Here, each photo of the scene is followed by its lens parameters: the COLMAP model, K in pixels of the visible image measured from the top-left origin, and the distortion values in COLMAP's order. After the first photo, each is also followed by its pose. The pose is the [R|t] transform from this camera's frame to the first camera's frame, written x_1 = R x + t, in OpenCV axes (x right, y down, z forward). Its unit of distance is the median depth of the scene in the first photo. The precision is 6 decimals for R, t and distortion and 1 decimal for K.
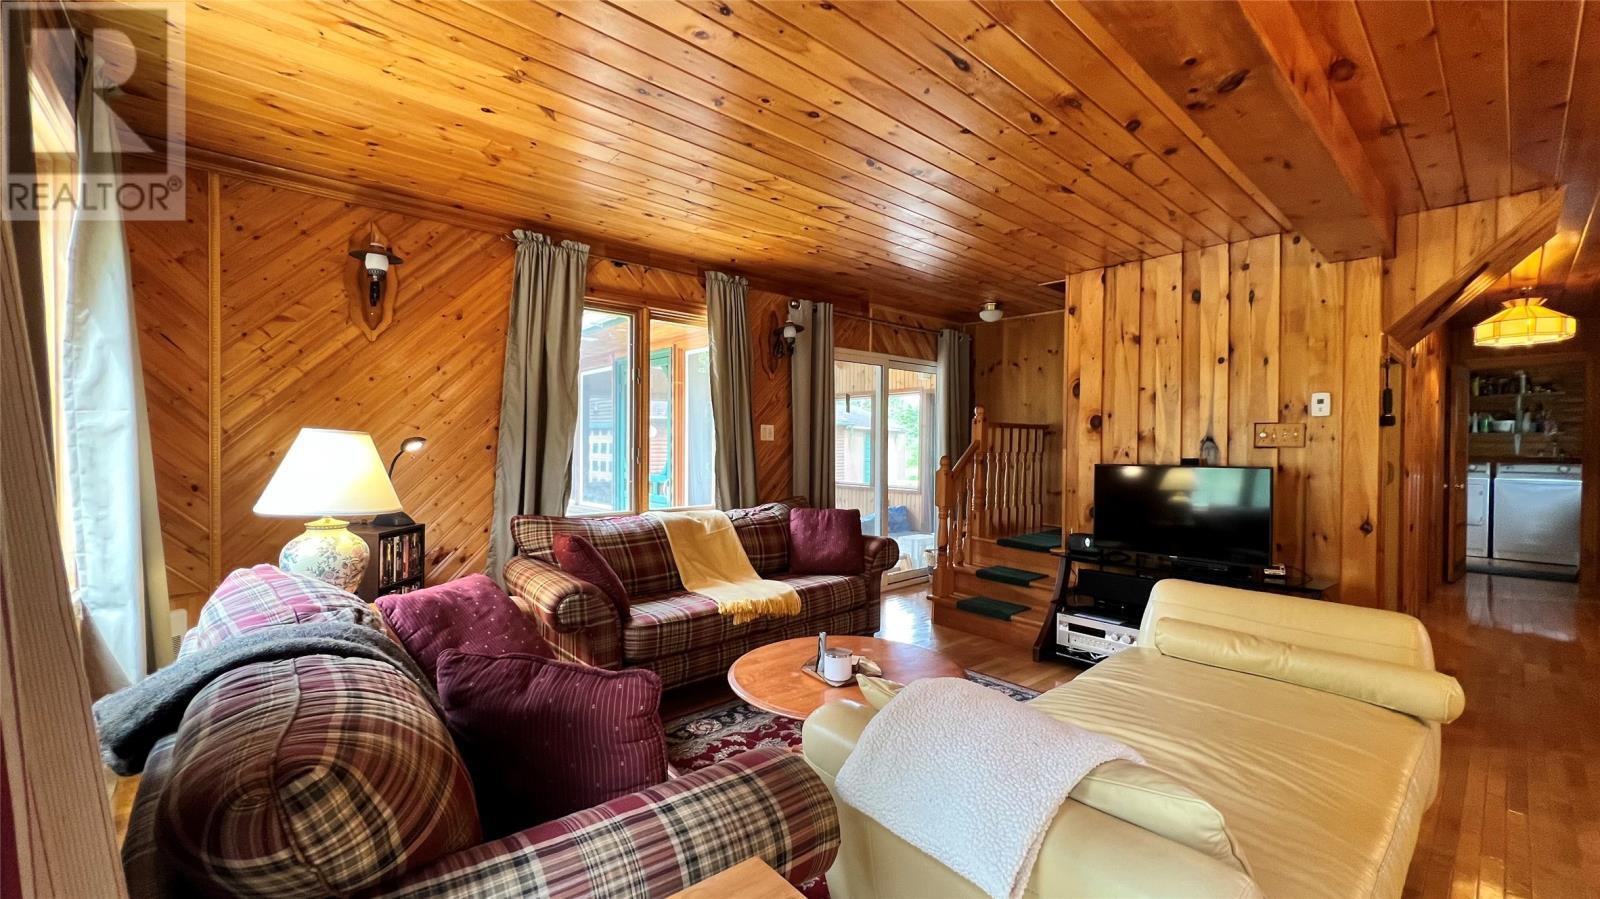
lens RADIAL K [[641.2, 0, 810.6], [0, 641.2, 458.6], [0, 0, 1]] dist [0.000160, 0.000138]
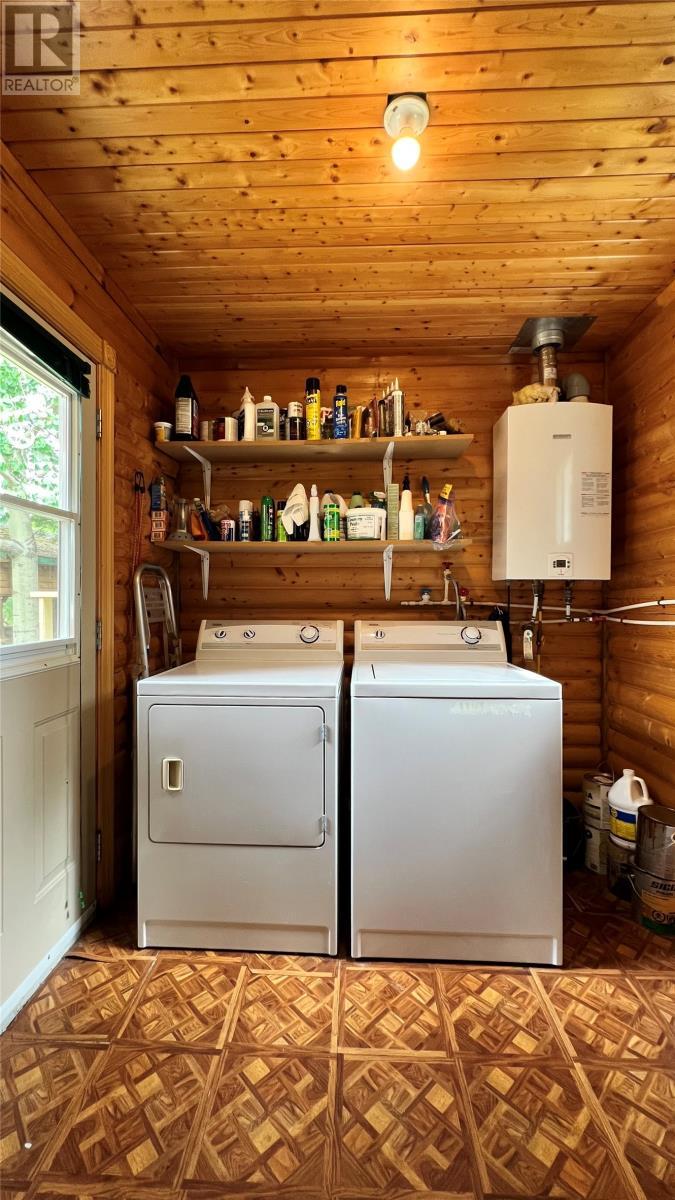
lens RADIAL K [[480.9, 0, 339.5], [0, 480.9, 596.3], [0, 0, 1]] dist [0.000160, 0.000138]
pose [[0.709929, -0.006930, 0.704239, 0.876715], [0.015888, 0.999855, -0.006177, -0.006040], [-0.704094, 0.015574, 0.709936, 0.817026]]
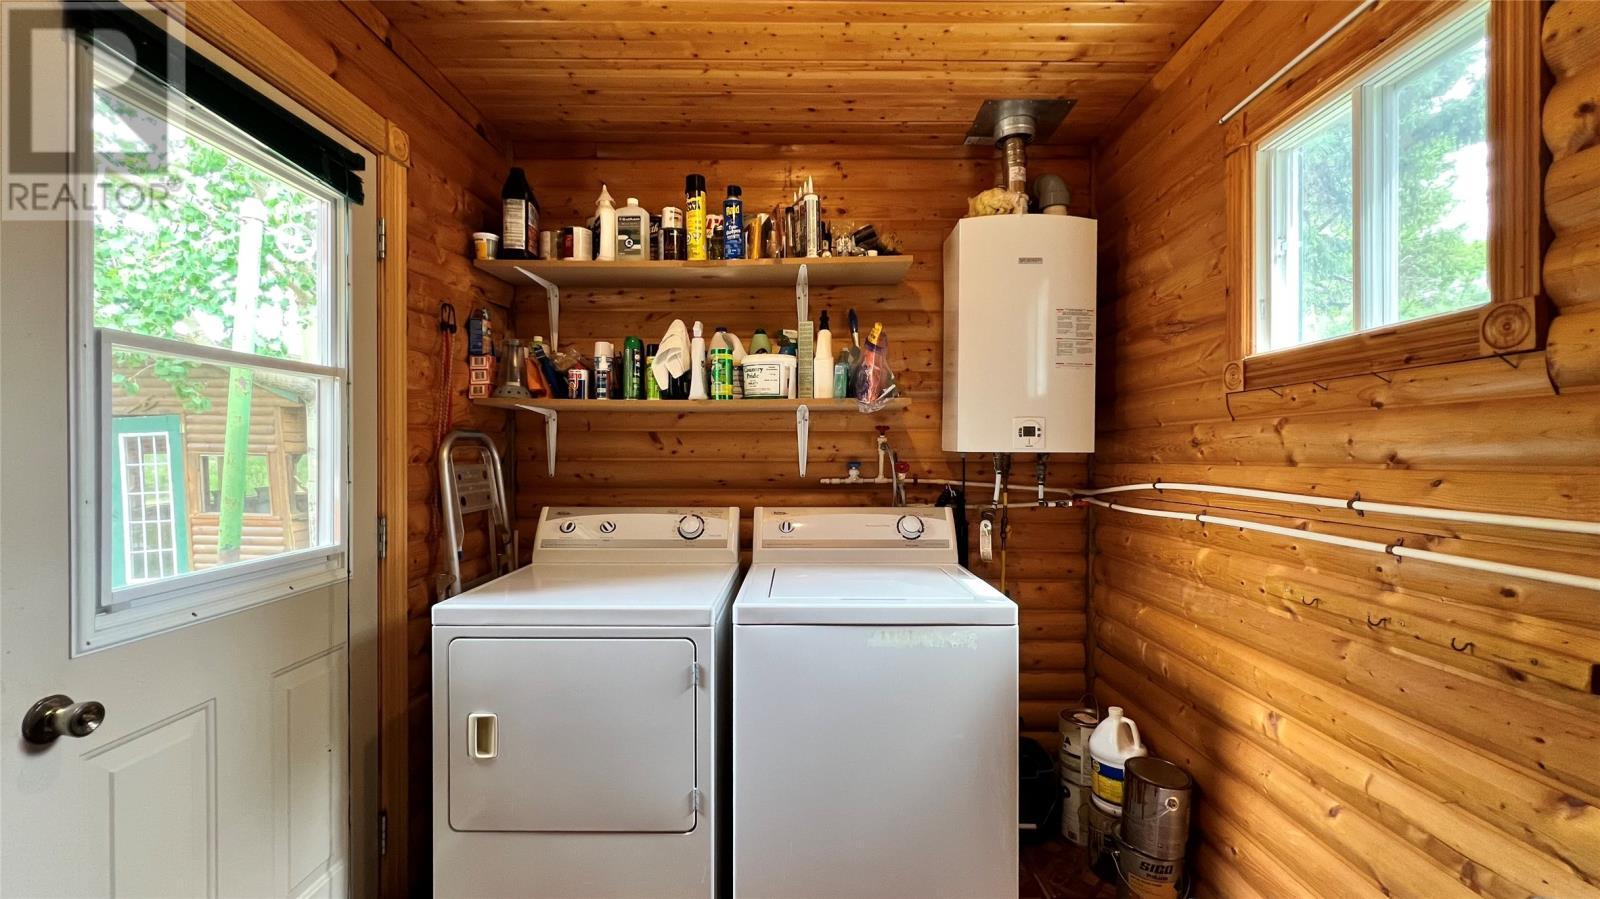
lens RADIAL K [[641.2, 0, 798.6], [0, 641.2, 450.5], [0, 0, 1]] dist [0.000160, 0.000138]
pose [[0.678281, -0.010214, 0.734731, 0.893189], [0.016299, 0.999867, -0.001147, -0.017635], [-0.734621, 0.012753, 0.678357, 0.809664]]
